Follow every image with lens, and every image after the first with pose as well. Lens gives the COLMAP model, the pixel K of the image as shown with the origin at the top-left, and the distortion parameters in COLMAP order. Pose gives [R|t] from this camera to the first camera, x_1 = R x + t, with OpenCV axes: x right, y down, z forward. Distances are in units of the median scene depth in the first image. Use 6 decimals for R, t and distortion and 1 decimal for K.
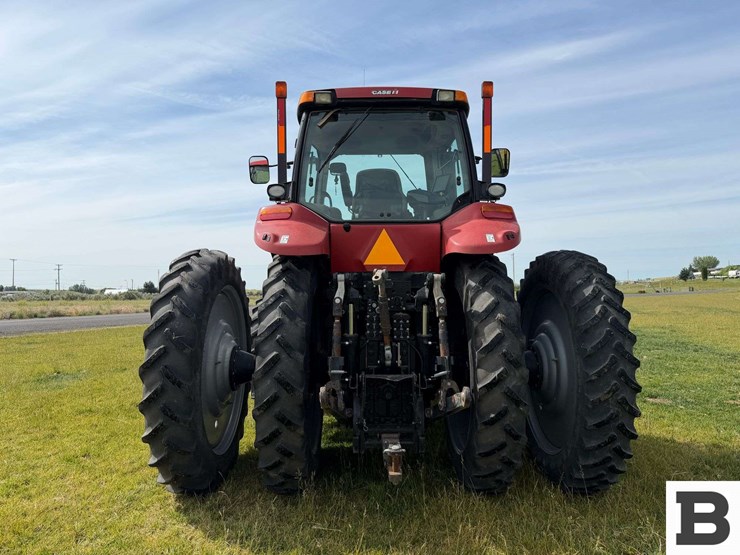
lens RADIAL K [[520.3, 0, 367.1], [0, 520.3, 298.4], [0, 0, 1]] dist [0.006771, -0.001603]
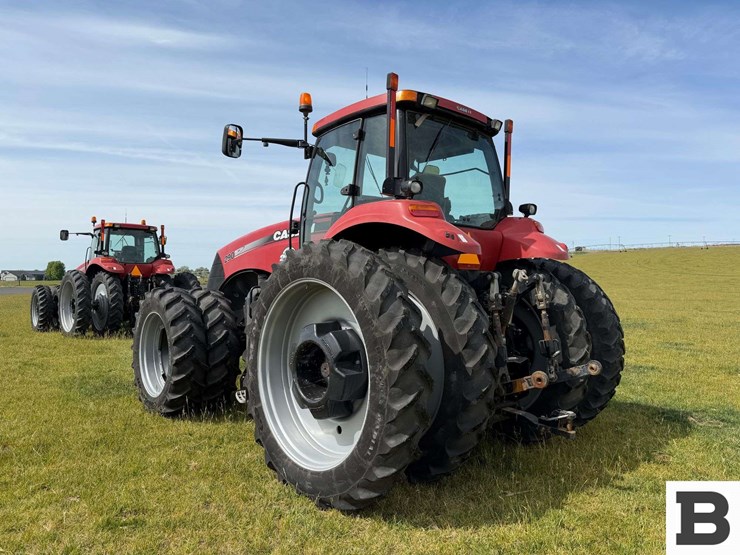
lens RADIAL K [[526.6, 0, 374.6], [0, 526.6, 289.9], [0, 0, 1]] dist [0.000582, -0.003966]
pose [[0.749248, 0.009316, 0.662224, -0.851249], [-0.008937, 0.999952, -0.003955, -0.001080], [-0.662229, -0.002955, 0.749295, 0.272220]]
